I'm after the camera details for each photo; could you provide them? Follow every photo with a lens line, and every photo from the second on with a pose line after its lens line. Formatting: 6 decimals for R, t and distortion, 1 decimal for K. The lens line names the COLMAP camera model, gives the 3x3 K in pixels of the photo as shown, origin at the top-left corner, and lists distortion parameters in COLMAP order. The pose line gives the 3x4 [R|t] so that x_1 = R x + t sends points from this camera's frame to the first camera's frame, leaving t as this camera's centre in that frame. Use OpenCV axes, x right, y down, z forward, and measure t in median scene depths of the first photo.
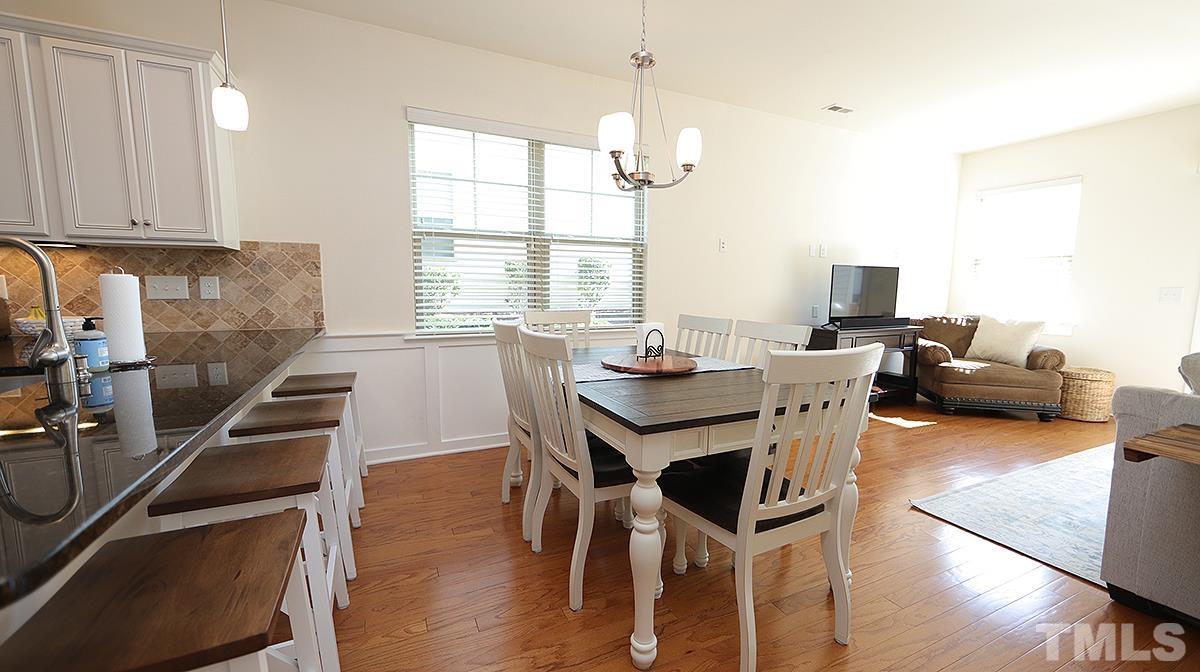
lens RADIAL K [[468.0, 0, 599.2], [0, 468.0, 340.3], [0, 0, 1]] dist [-0.011229, -0.000120]
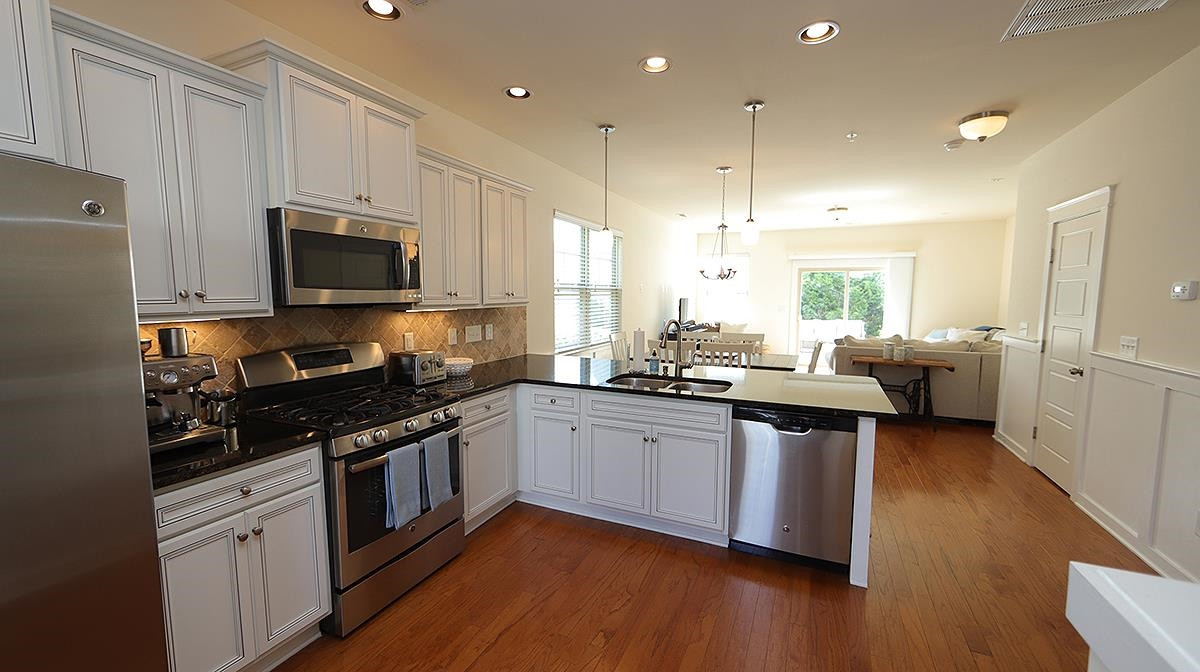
lens RADIAL K [[478.5, 0, 604.9], [0, 478.5, 338.9], [0, 0, 1]] dist [0.001539, 0.000085]
pose [[0.767393, -0.065832, 0.637788, -1.480551], [0.073223, 0.997205, 0.014828, -0.085924], [-0.636982, 0.035322, 0.770069, -0.366583]]
